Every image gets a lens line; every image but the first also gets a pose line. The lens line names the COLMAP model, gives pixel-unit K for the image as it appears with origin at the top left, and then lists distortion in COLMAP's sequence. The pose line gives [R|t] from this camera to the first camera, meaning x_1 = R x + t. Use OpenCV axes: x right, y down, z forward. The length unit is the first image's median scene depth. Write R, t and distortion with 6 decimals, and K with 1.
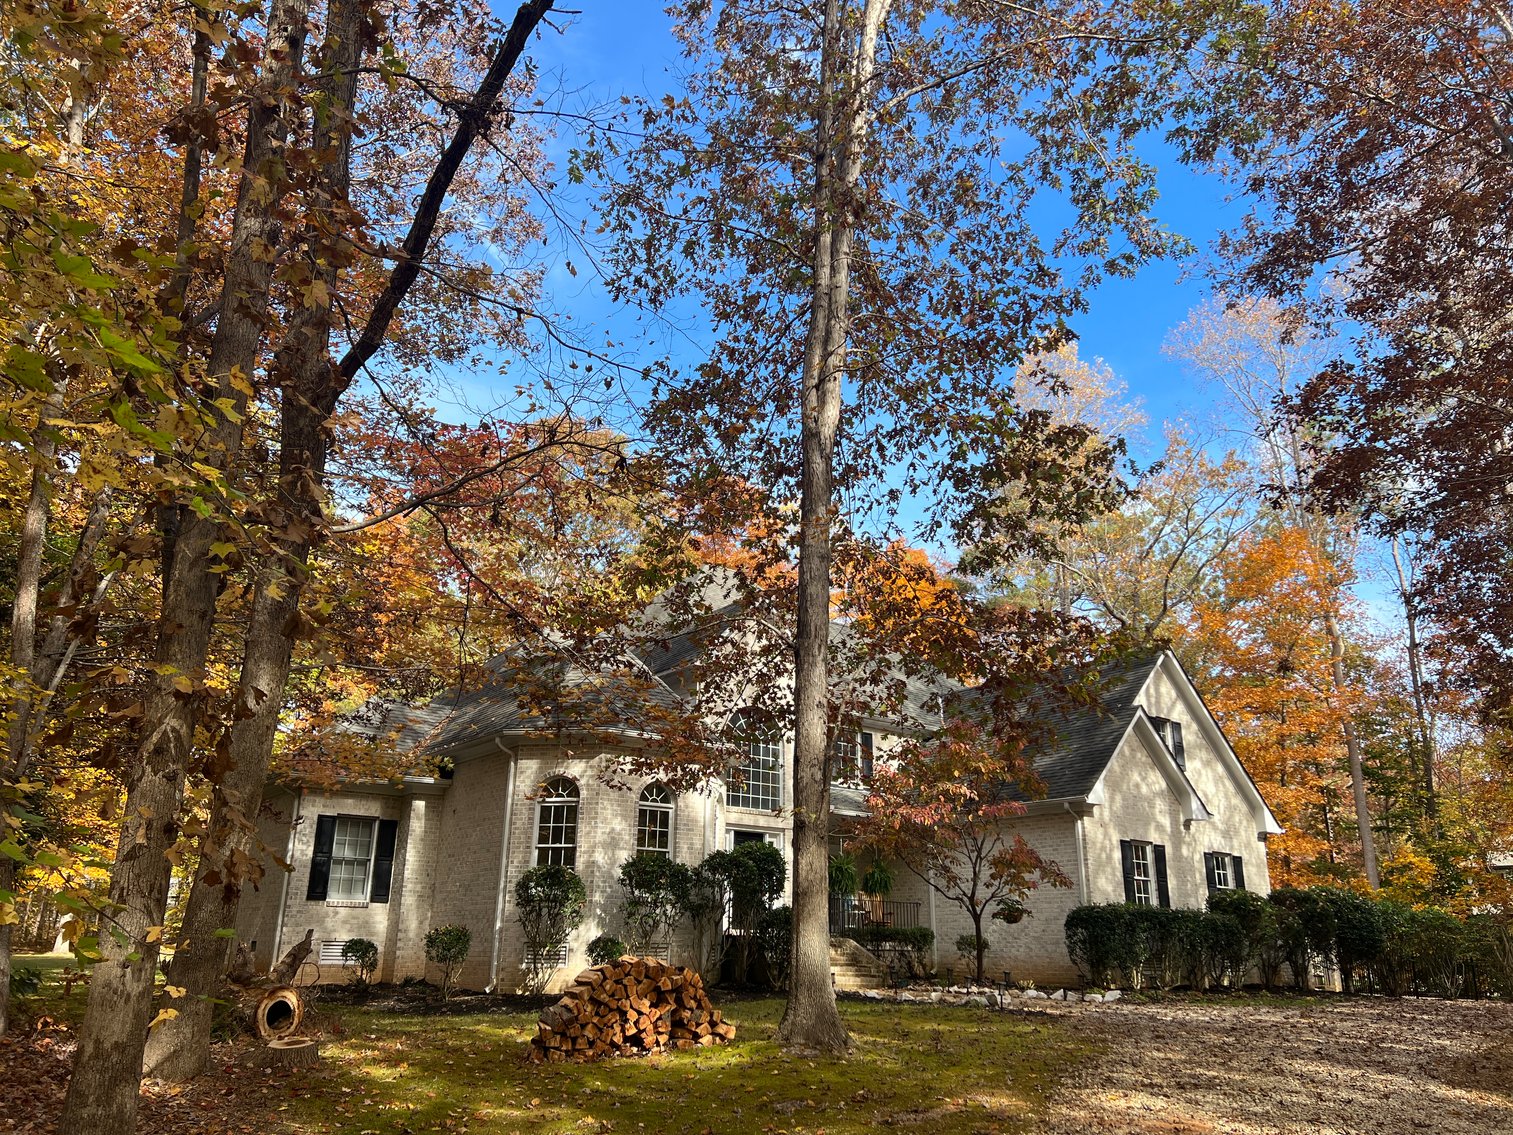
lens RADIAL K [[1088.8, 0, 756.5], [0, 1088.8, 567.5], [0, 0, 1]] dist [0.037824, -0.002532]
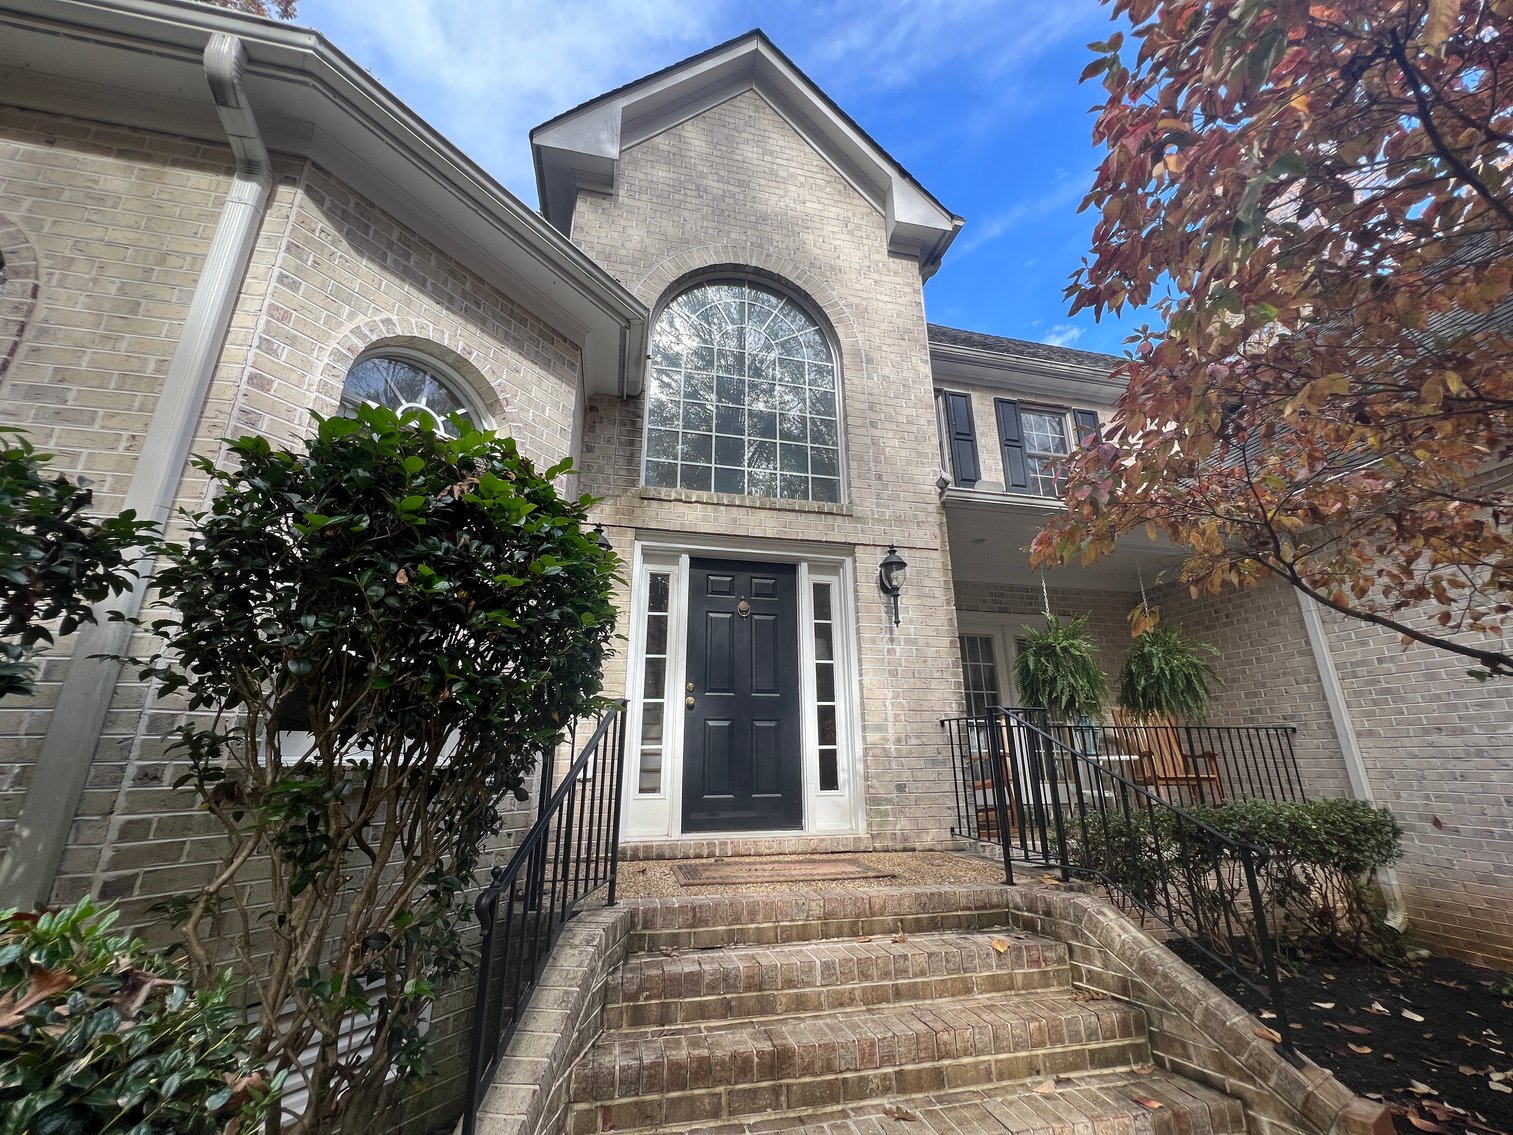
lens RADIAL K [[594.4, 0, 756.5], [0, 594.4, 567.5], [0, 0, 1]] dist [-0.002923, -0.000153]
pose [[0.905569, -0.141979, -0.399734, 0.080516], [0.154760, 0.987952, -0.000308, 0.259615], [0.394961, -0.061584, 0.916631, 0.862473]]
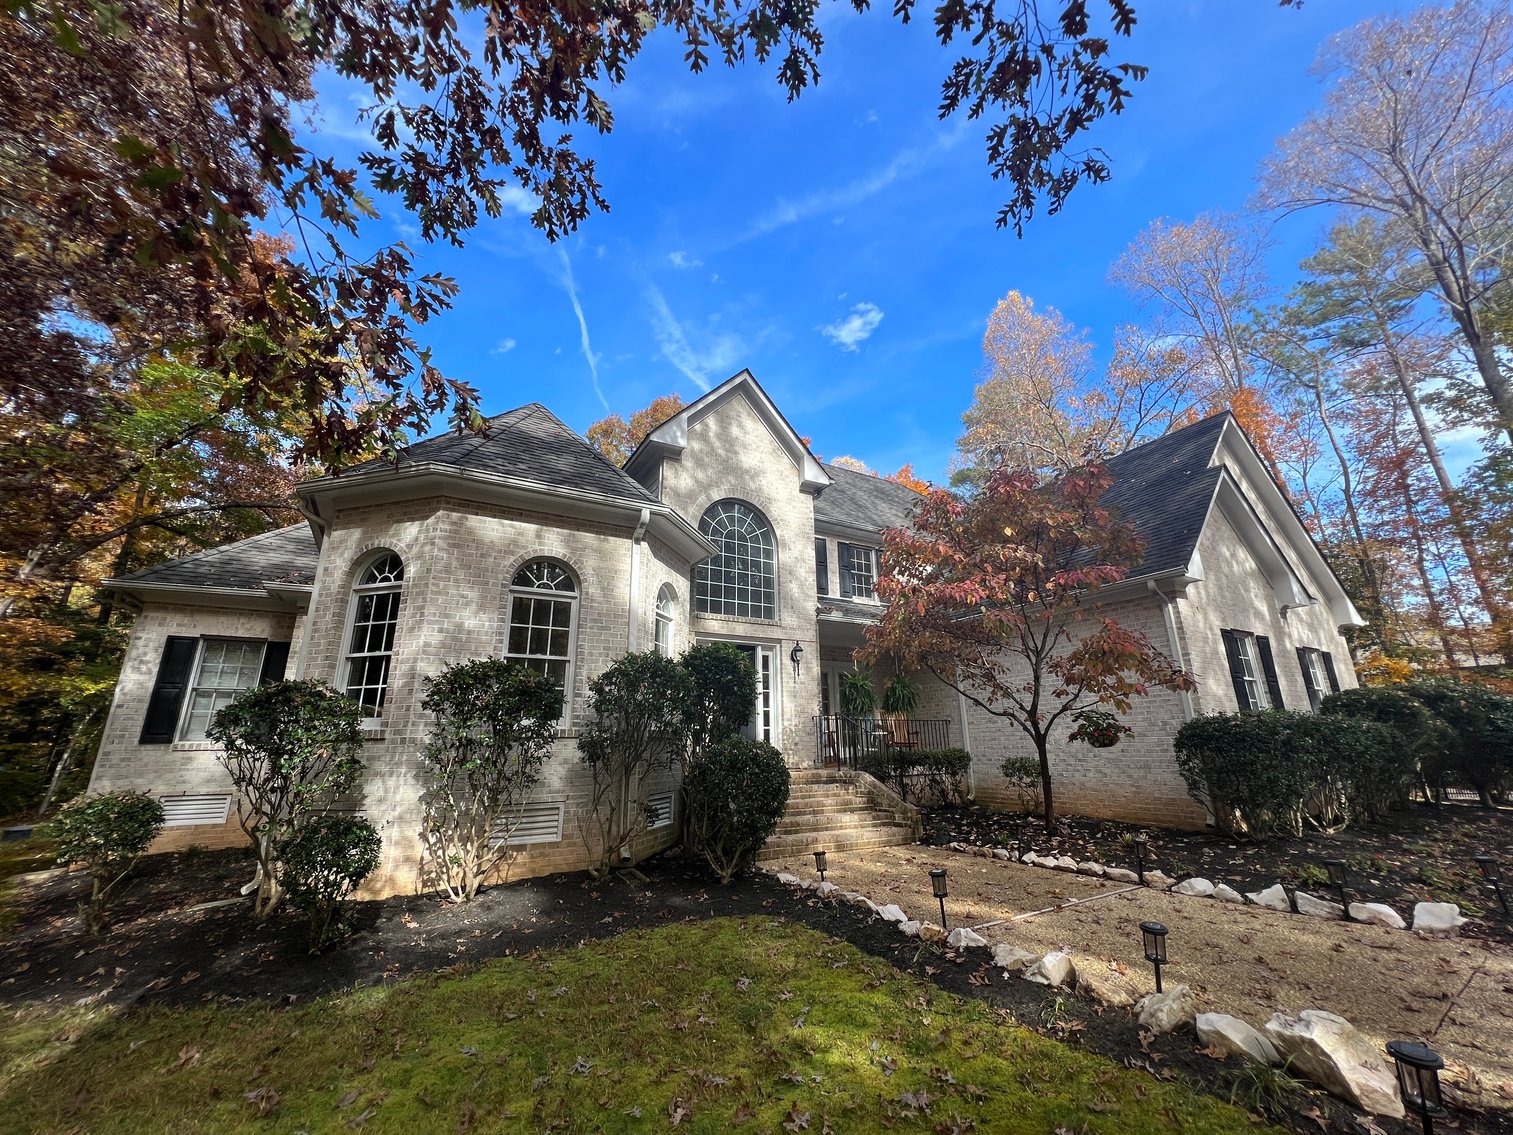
lens RADIAL K [[594.4, 0, 756.5], [0, 594.4, 567.5], [0, 0, 1]] dist [-0.002923, -0.000153]
pose [[0.990578, -0.063722, -0.121220, 0.070674], [0.069192, 0.996741, 0.041465, 0.177044], [0.118183, -0.049462, 0.991759, 0.592050]]
